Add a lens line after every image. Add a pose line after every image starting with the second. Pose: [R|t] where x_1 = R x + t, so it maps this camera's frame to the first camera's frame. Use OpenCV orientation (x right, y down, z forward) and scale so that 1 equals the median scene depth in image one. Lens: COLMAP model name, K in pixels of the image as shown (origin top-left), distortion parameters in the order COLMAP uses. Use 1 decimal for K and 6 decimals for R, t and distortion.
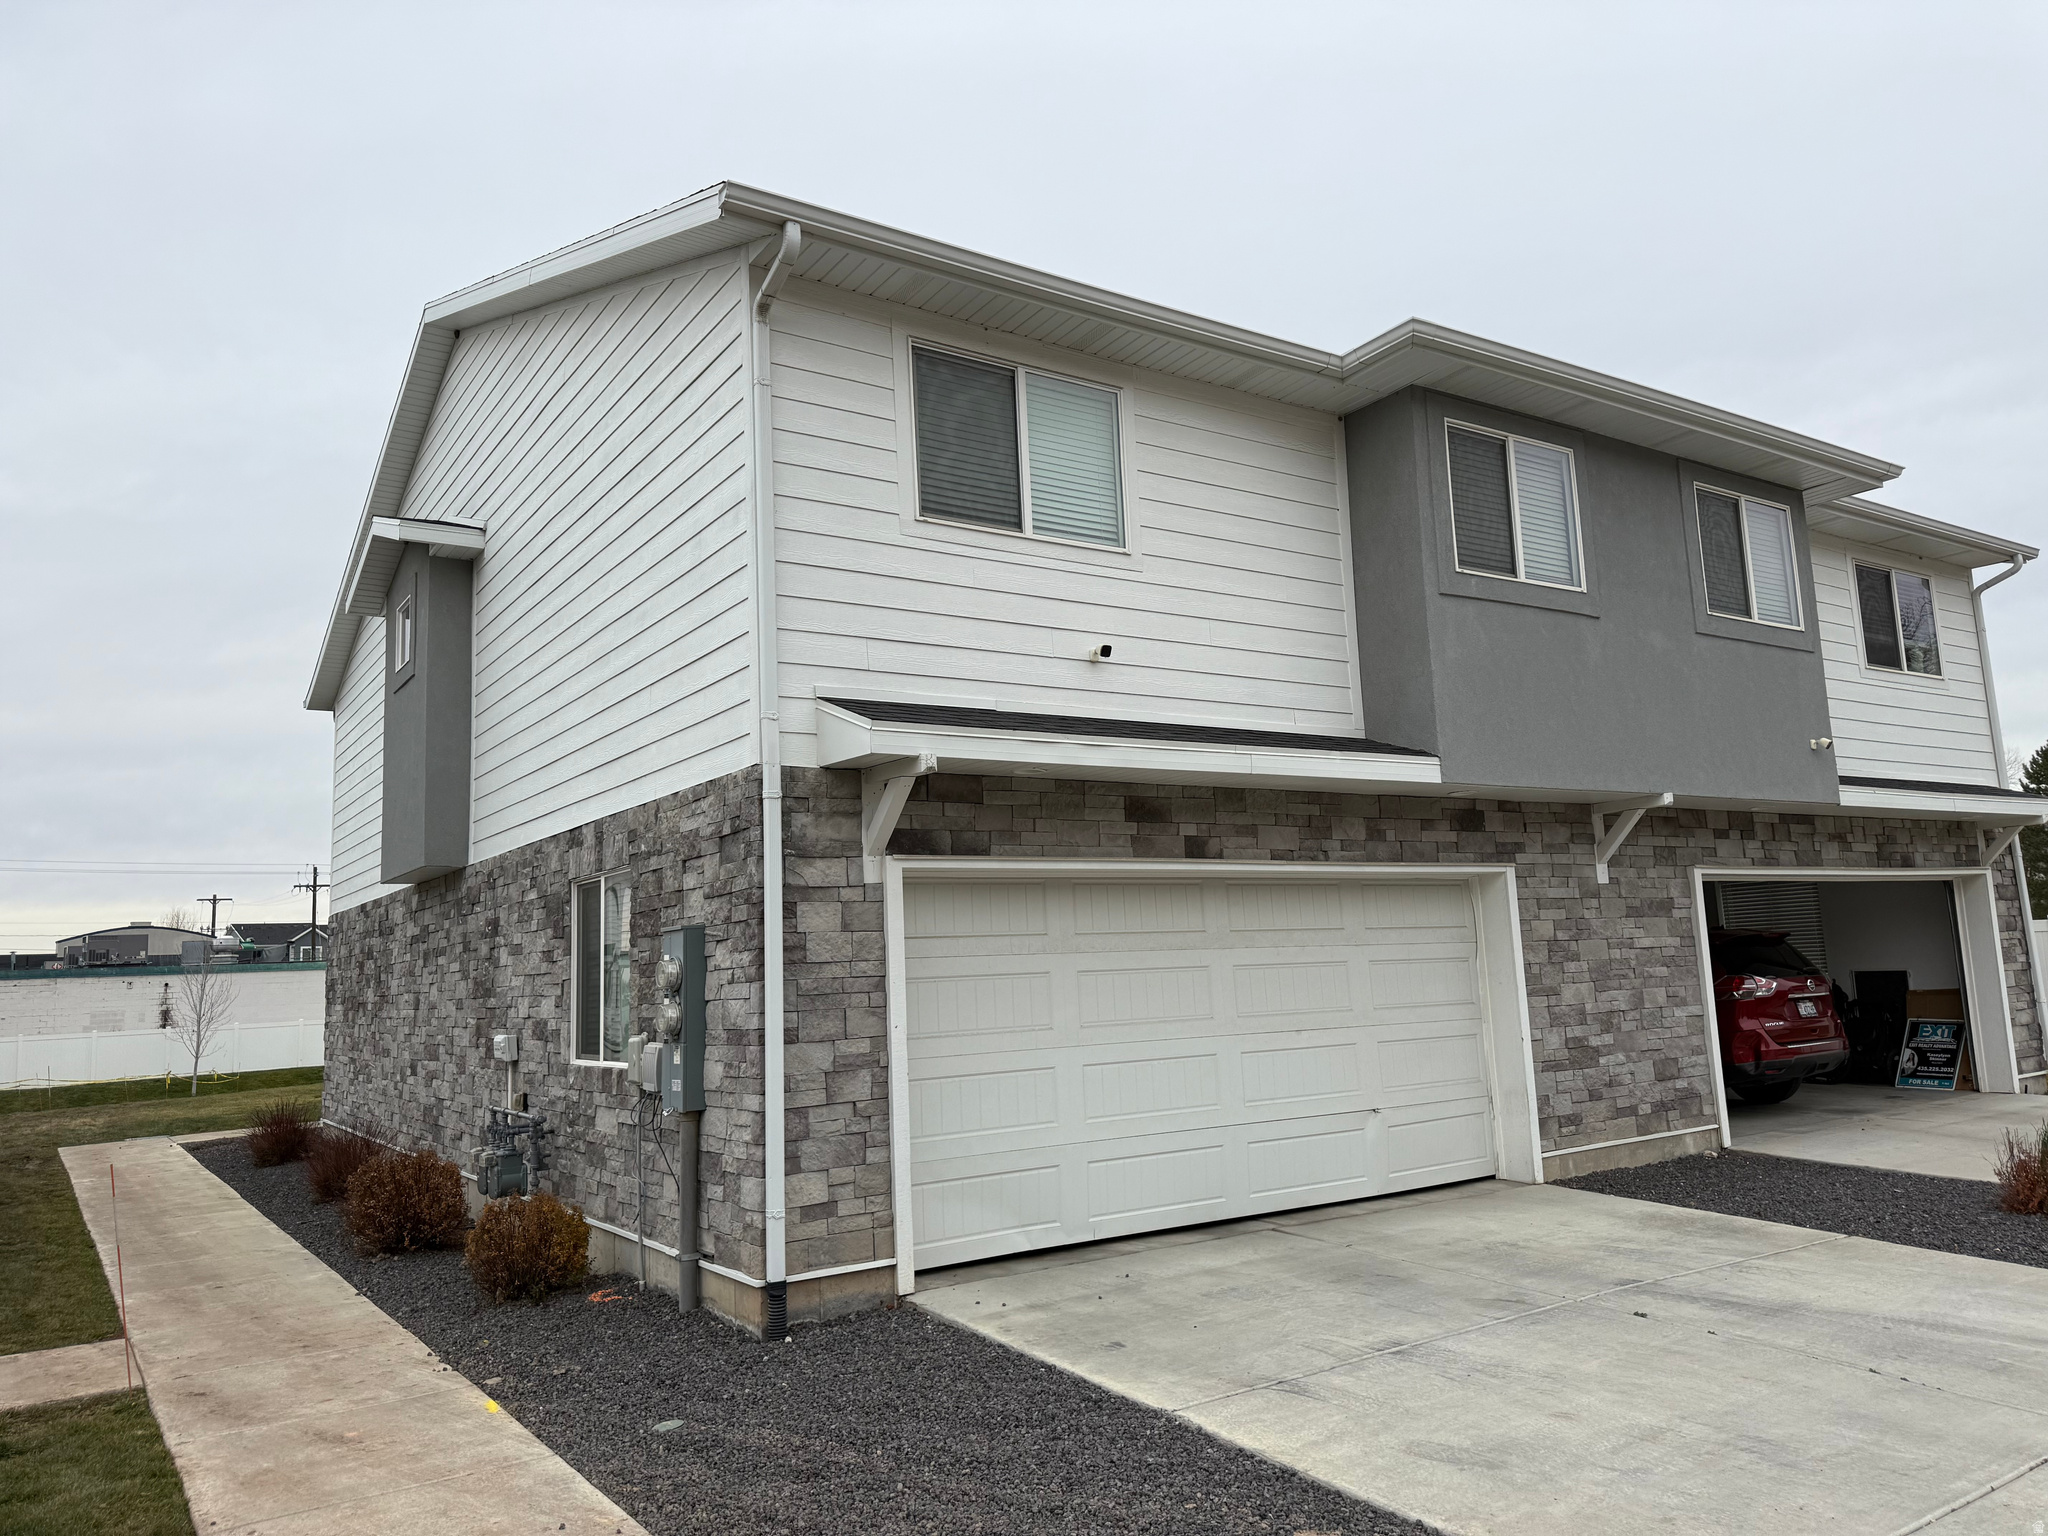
lens RADIAL K [[1436.0, 0, 1024.0], [0, 1436.0, 768.0], [0, 0, 1]] dist [0.116154, -0.184078]
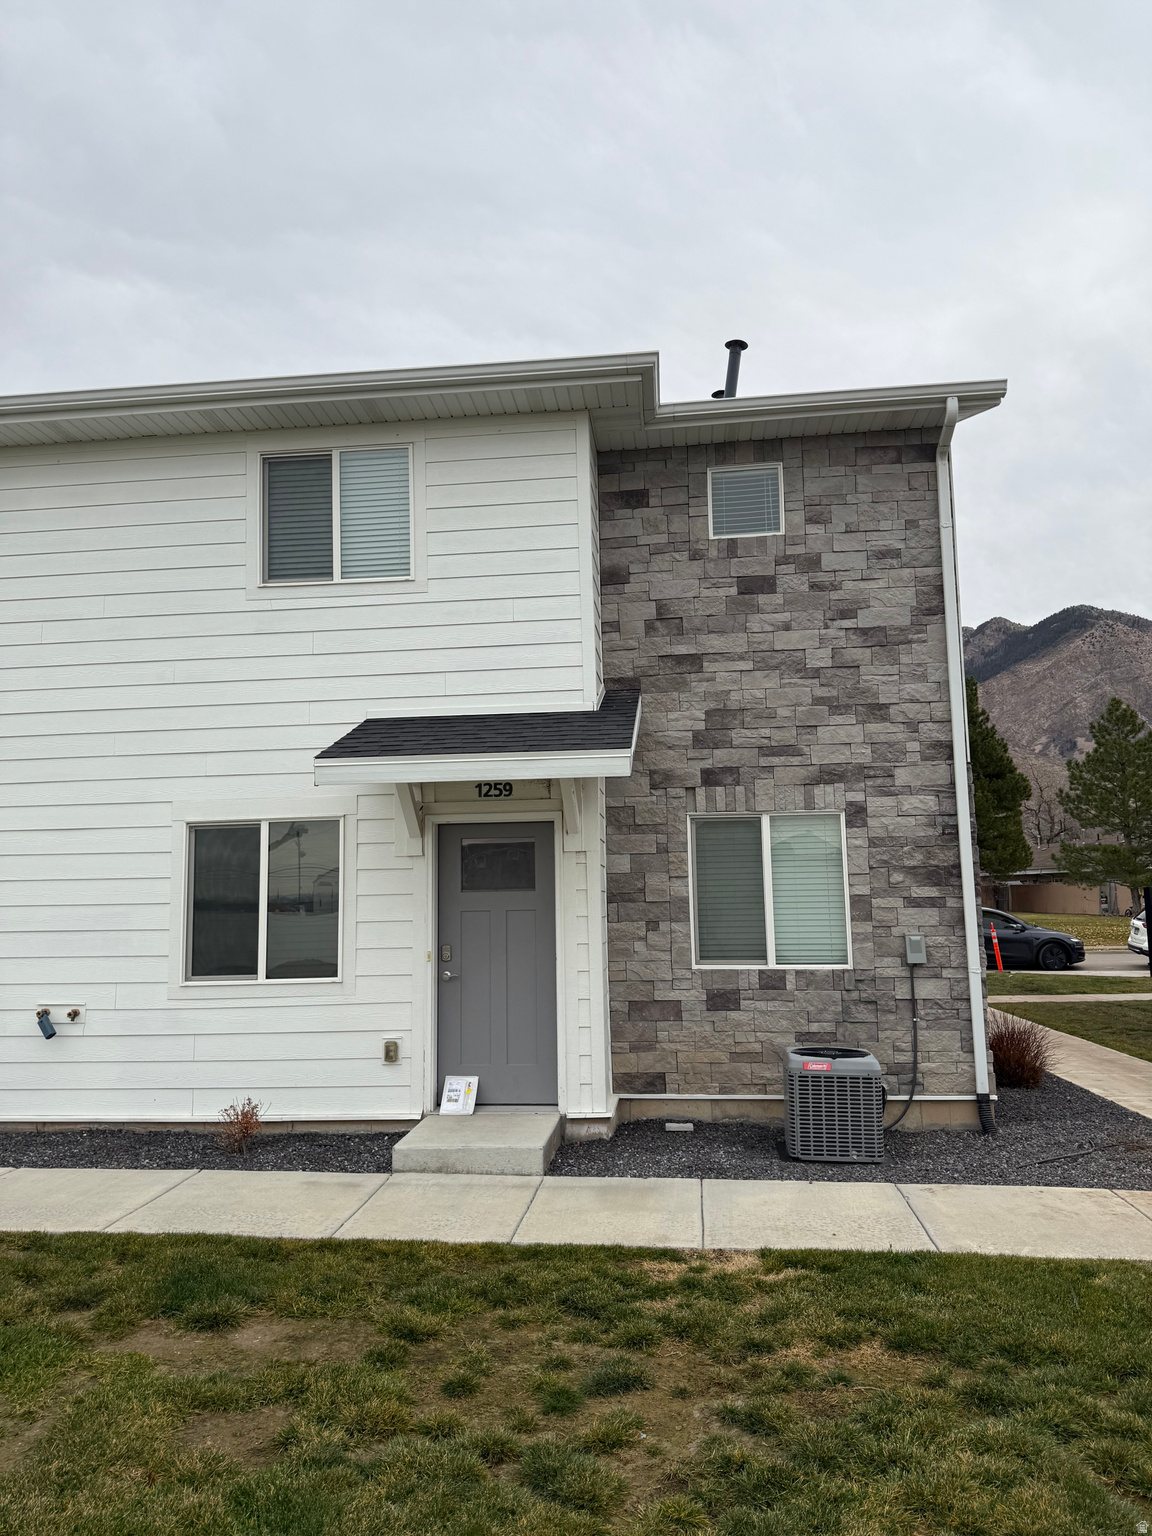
lens RADIAL K [[1077.0, 0, 578.9], [0, 1077.0, 774.8], [0, 0, 1]] dist [0.116154, -0.184078]
pose [[0.770926, -0.046003, -0.635261, 0.780195], [0.083647, 0.996062, 0.029379, 0.002589], [0.631408, -0.075787, 0.771738, 0.365060]]
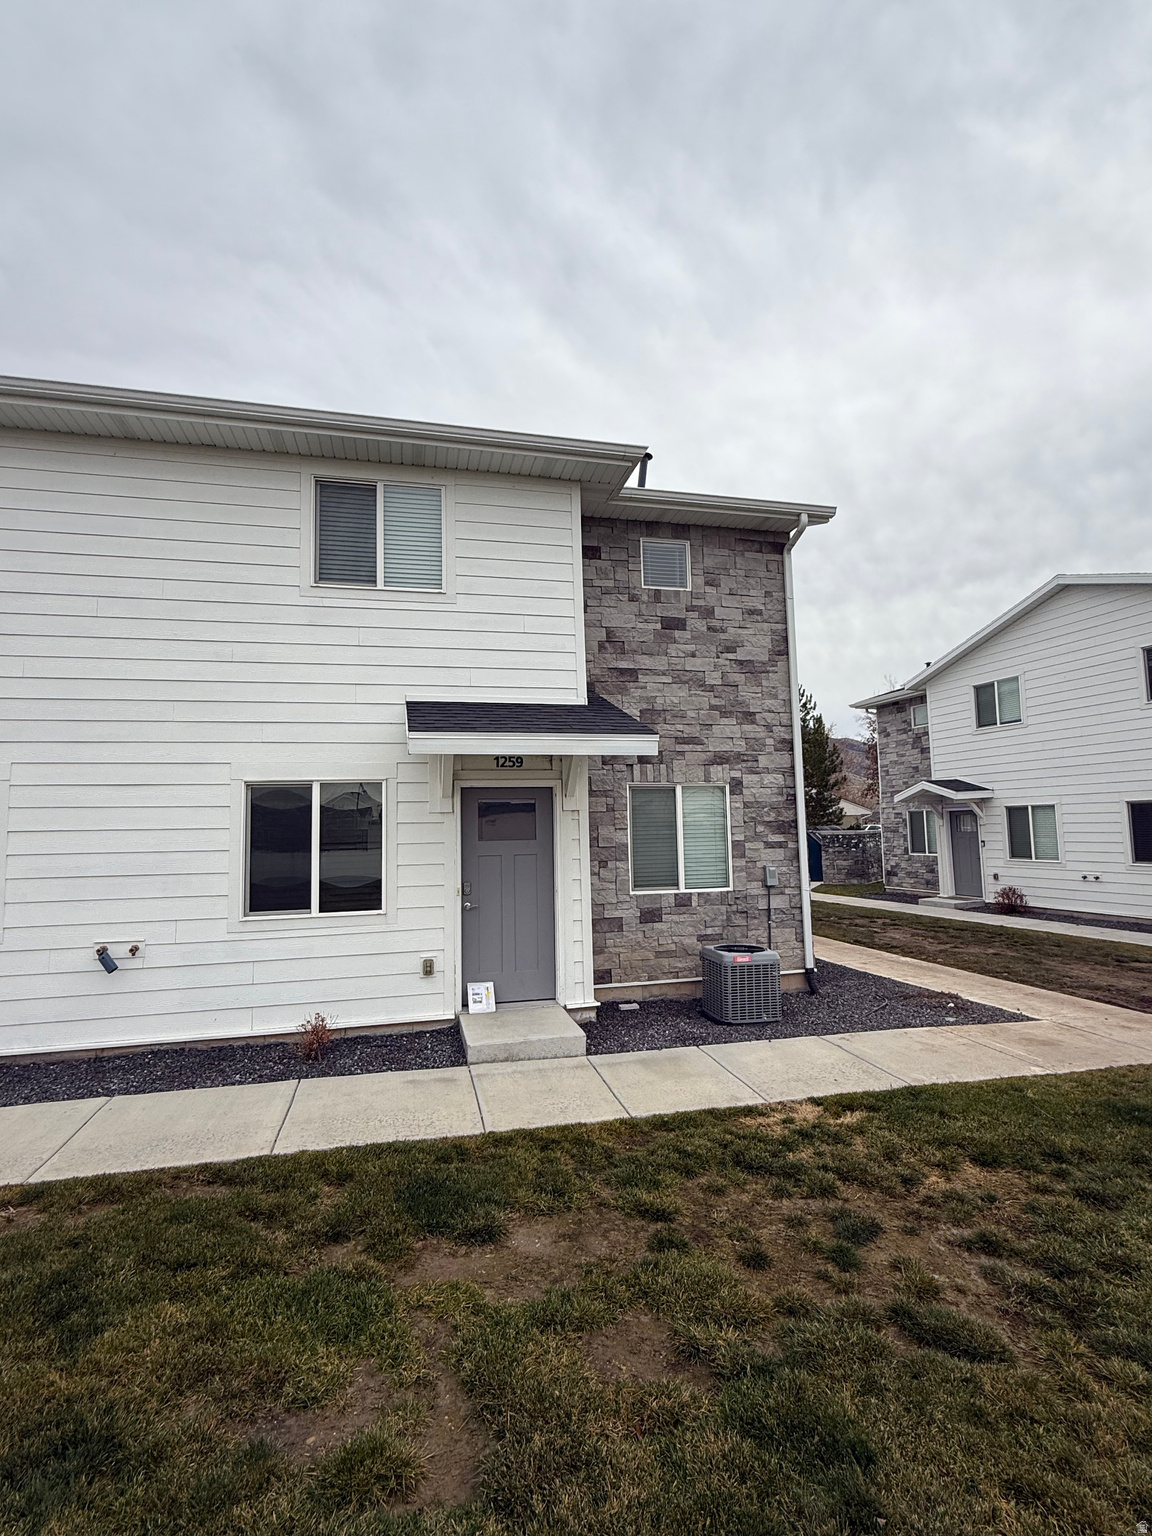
lens RADIAL K [[709.4, 0, 576.0], [0, 709.4, 768.0], [0, 0, 1]] dist [0.000275, 0.000048]
pose [[0.938405, -0.009770, -0.345399, 0.473053], [0.035172, 0.997109, 0.067353, -0.007215], [0.343743, -0.075353, 0.936036, 0.320165]]
